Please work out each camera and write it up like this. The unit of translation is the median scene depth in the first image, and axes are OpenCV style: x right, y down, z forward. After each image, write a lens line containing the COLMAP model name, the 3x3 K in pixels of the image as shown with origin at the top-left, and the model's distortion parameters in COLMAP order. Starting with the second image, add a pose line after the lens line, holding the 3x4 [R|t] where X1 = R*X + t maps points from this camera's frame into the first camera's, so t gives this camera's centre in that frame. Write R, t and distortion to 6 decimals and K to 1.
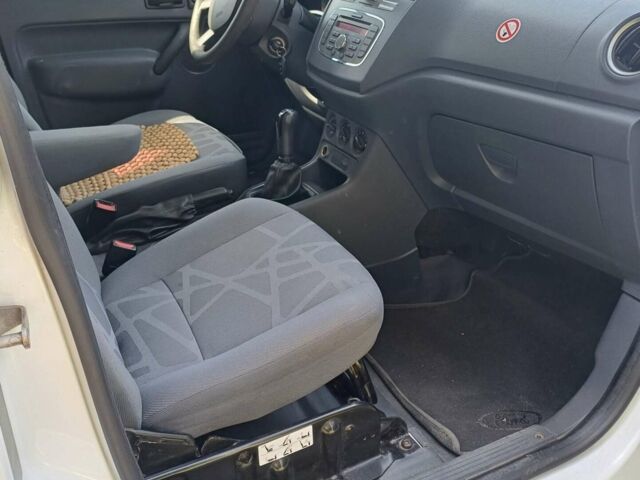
lens RADIAL K [[632.3, 0, 320.0], [0, 632.3, 240.0], [0, 0, 1]] dist [0.114547, -0.196447]
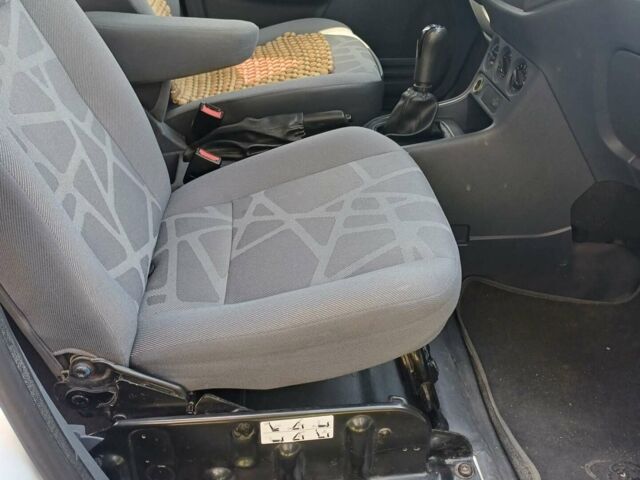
lens RADIAL K [[632.3, 0, 320.0], [0, 632.3, 240.0], [0, 0, 1]] dist [0.114547, -0.196447]
pose [[0.930219, 0.212101, -0.299509, 0.132203], [-0.183044, 0.975469, 0.122289, -0.015142], [0.318099, -0.058932, 0.946224, 0.202115]]
